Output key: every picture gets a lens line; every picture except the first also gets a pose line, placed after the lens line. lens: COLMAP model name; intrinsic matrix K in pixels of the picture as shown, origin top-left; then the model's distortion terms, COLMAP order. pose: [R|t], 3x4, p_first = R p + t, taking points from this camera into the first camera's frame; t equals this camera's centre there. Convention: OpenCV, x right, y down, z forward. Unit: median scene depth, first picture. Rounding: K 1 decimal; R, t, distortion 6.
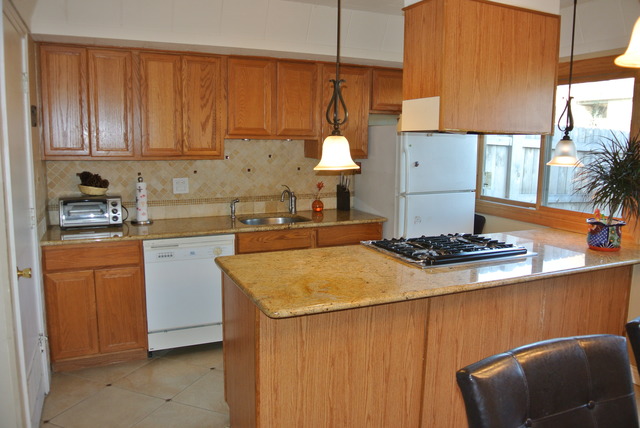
lens RADIAL K [[516.7, 0, 324.3], [0, 516.7, 213.7], [0, 0, 1]] dist [-0.044145, 0.017004]
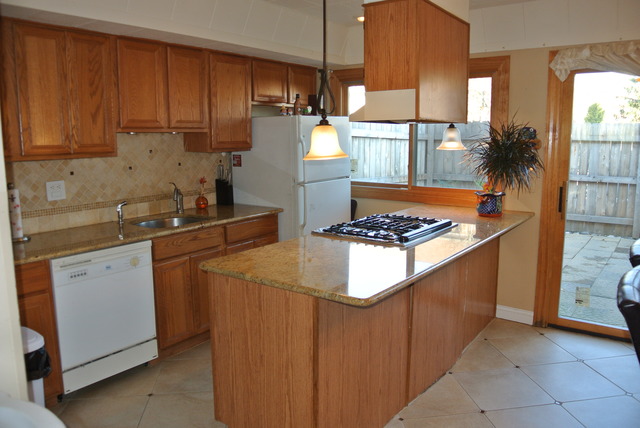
lens RADIAL K [[516.7, 0, 324.3], [0, 516.7, 213.7], [0, 0, 1]] dist [-0.044145, 0.017004]
pose [[0.869285, -0.090988, 0.485864, -0.317105], [0.085621, 0.995771, 0.033290, -0.008517], [-0.486839, 0.012662, 0.873400, 0.080815]]
